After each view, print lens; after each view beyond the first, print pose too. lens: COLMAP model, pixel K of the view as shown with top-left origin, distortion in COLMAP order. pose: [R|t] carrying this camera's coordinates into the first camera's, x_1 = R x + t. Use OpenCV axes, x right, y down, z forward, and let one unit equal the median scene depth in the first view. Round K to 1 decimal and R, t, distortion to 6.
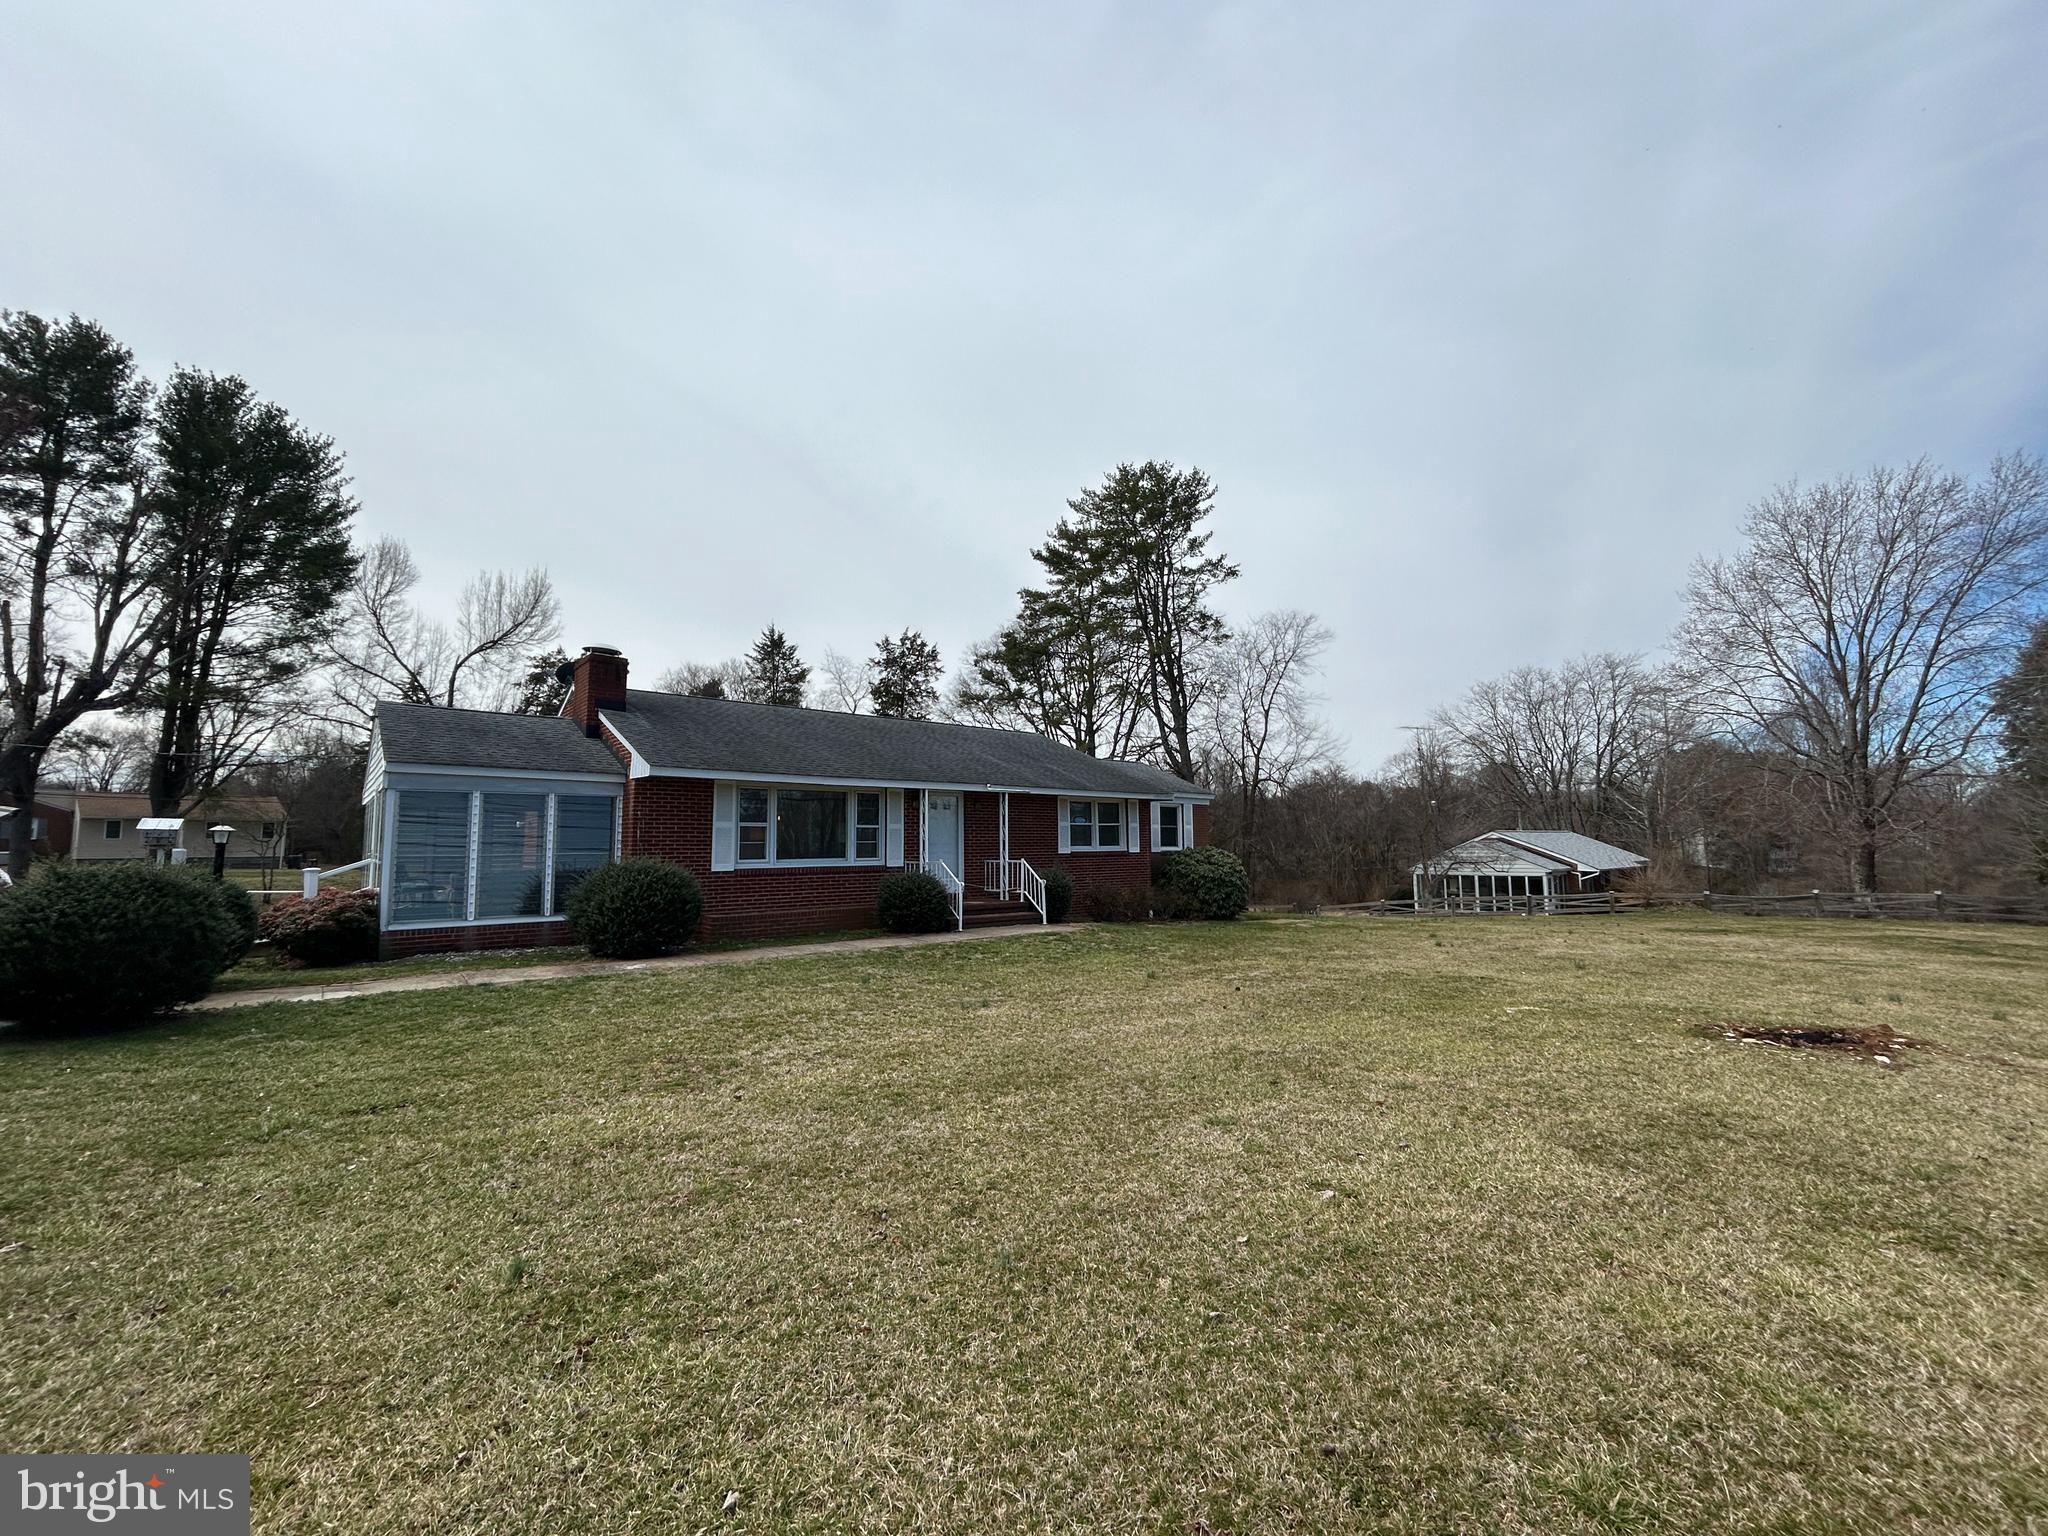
lens RADIAL K [[835.9, 0, 1015.0], [0, 835.9, 775.8], [0, 0, 1]] dist [0.010642, -0.000897]
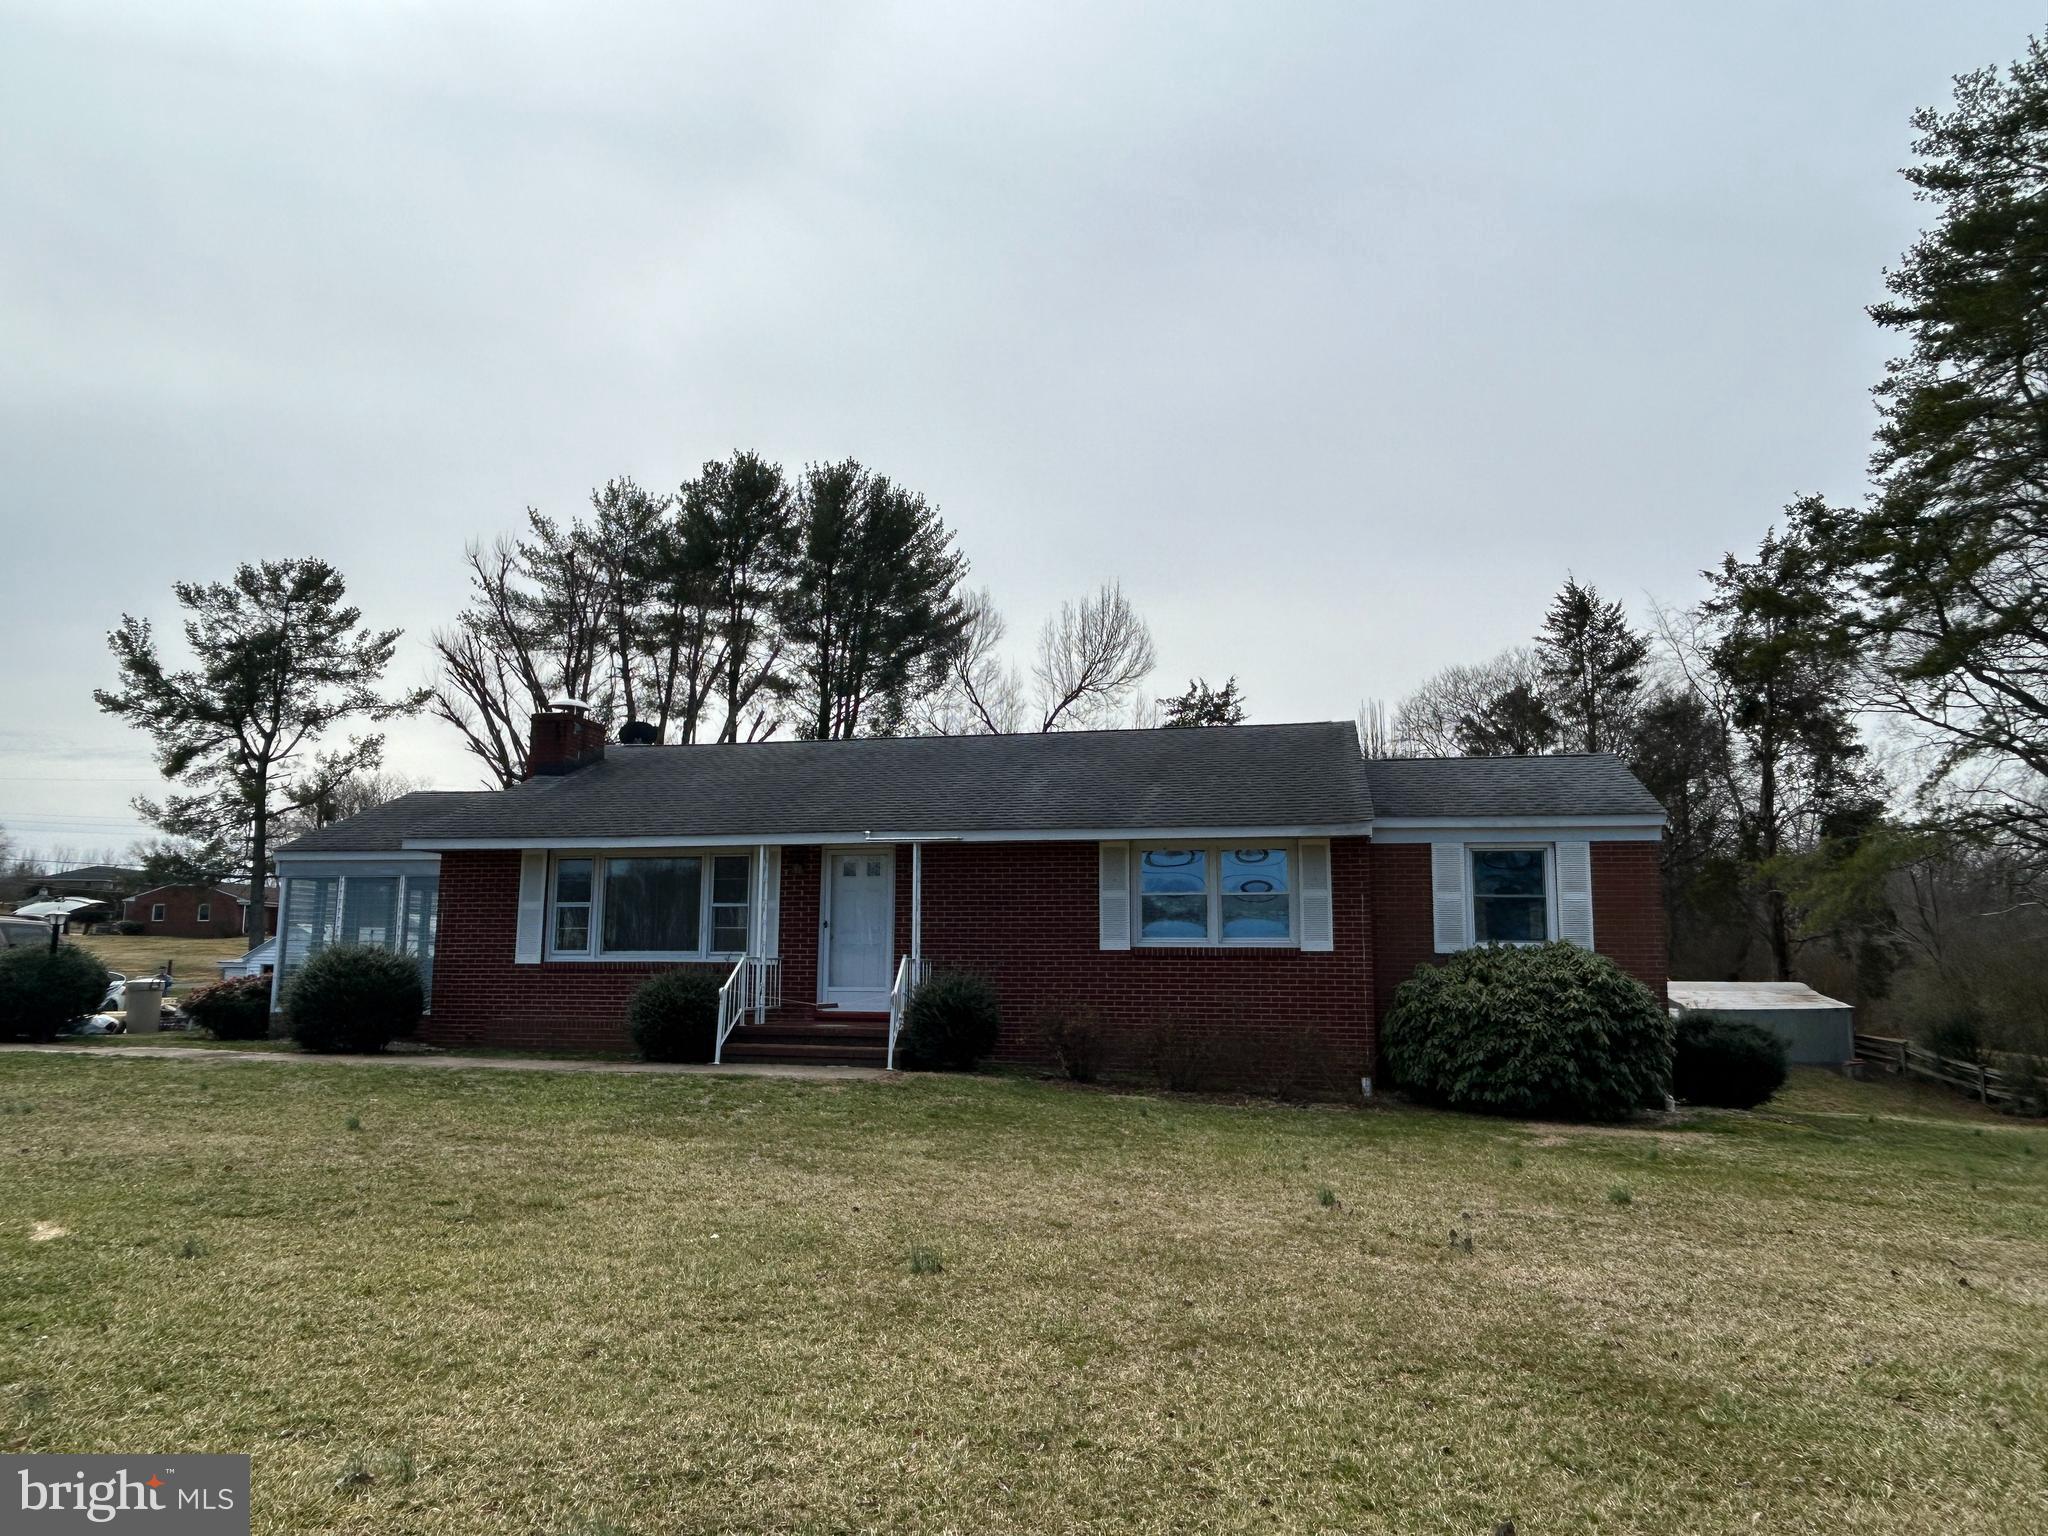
lens RADIAL K [[1344.2, 0, 1011.8], [0, 1344.2, 766.0], [0, 0, 1]] dist [0.019793, -0.028186]
pose [[0.604957, -0.107670, -0.788945, 0.316413], [0.056028, 0.994116, -0.092708, 0.023628], [0.794284, 0.011881, 0.607430, 0.195465]]
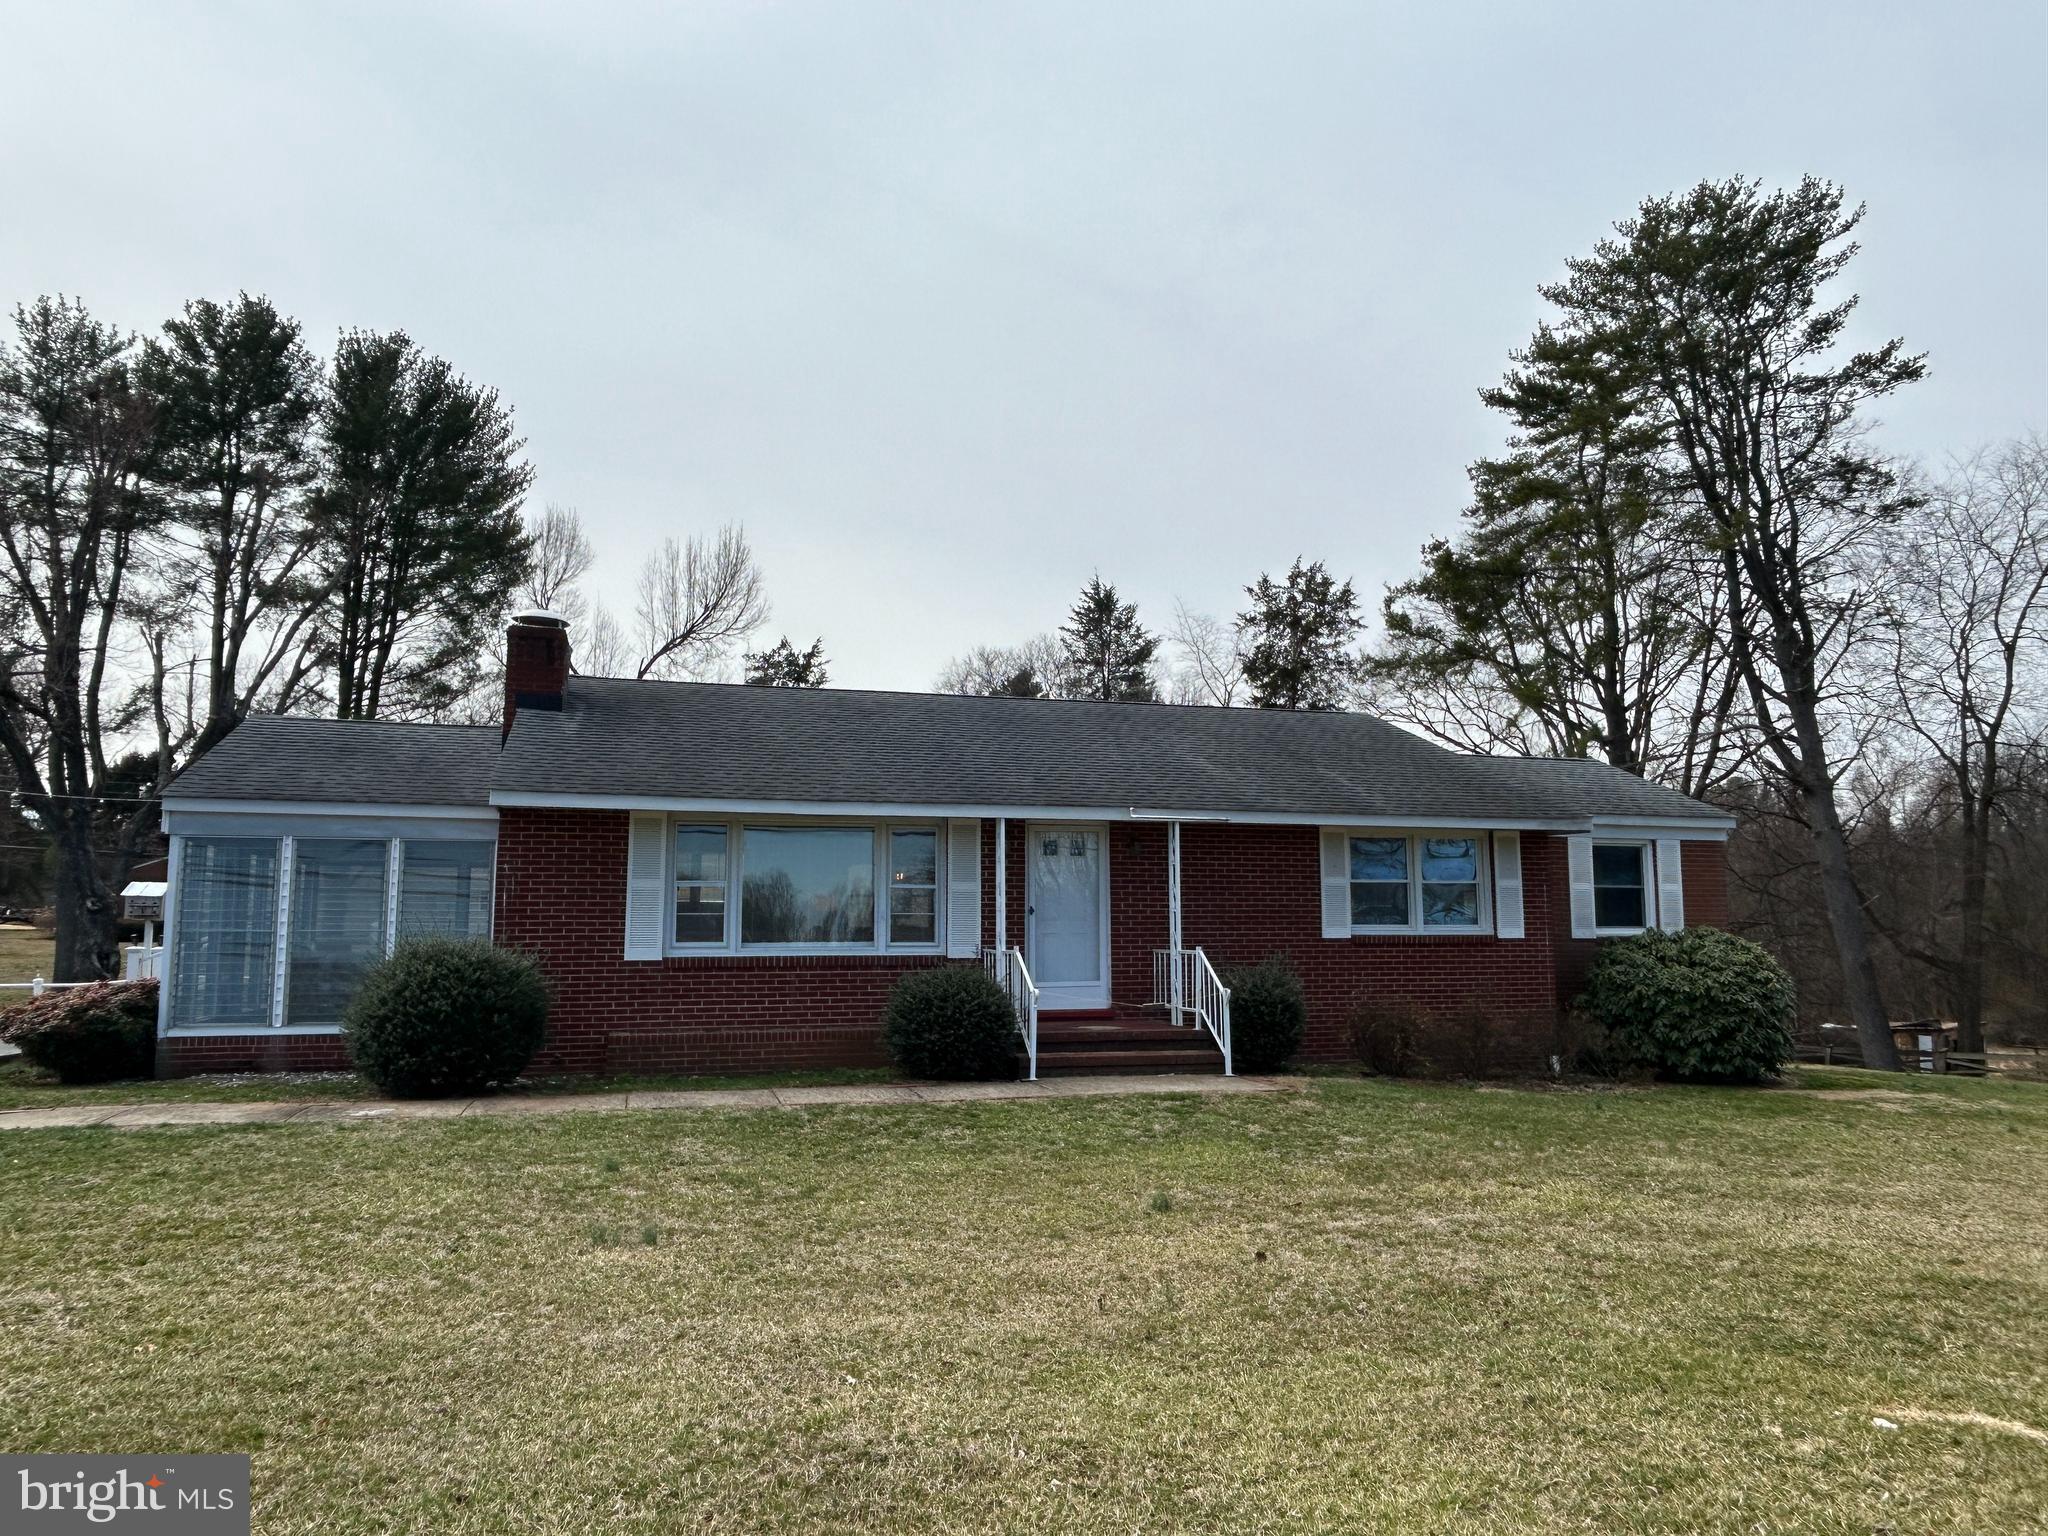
lens RADIAL K [[1344.2, 0, 1013.7], [0, 1344.2, 776.6], [0, 0, 1]] dist [0.019793, -0.028186]
pose [[0.911882, -0.040031, -0.408496, 0.099569], [0.028672, 0.999014, -0.033895, 0.007085], [0.409450, 0.019196, 0.912131, 0.072203]]
